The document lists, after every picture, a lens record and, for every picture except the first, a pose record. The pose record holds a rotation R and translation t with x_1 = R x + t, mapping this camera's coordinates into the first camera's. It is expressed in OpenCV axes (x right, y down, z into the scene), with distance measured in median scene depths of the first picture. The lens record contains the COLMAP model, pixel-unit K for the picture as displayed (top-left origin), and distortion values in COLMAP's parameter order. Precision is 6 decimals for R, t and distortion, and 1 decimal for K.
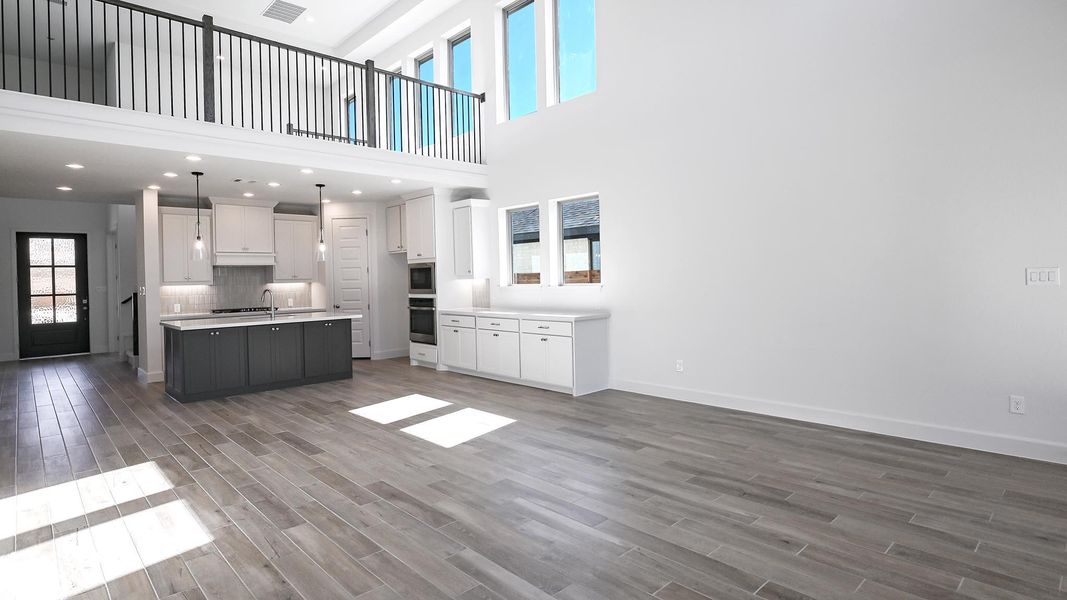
lens RADIAL K [[472.6, 0, 535.1], [0, 472.6, 246.5], [0, 0, 1]] dist [0.000505, -0.000029]
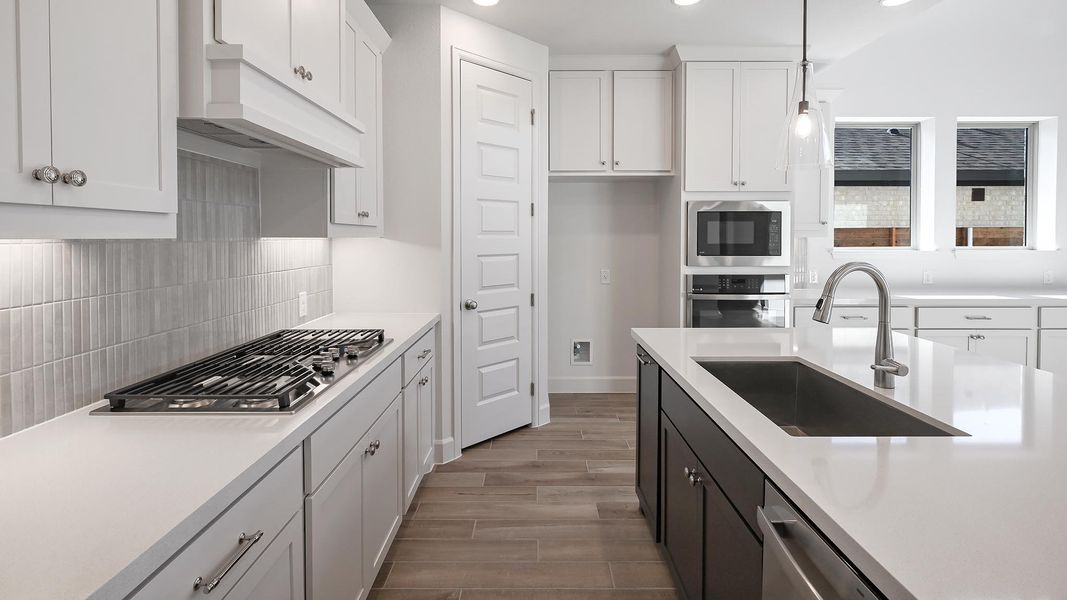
lens RADIAL K [[472.6, 0, 535.1], [0, 472.6, 246.5], [0, 0, 1]] dist [0.000505, -0.000029]
pose [[0.731175, 0.021998, 0.681835, -0.803843], [-0.055752, 0.998064, 0.027585, 0.085696], [-0.679908, -0.058183, 0.730985, 0.889989]]
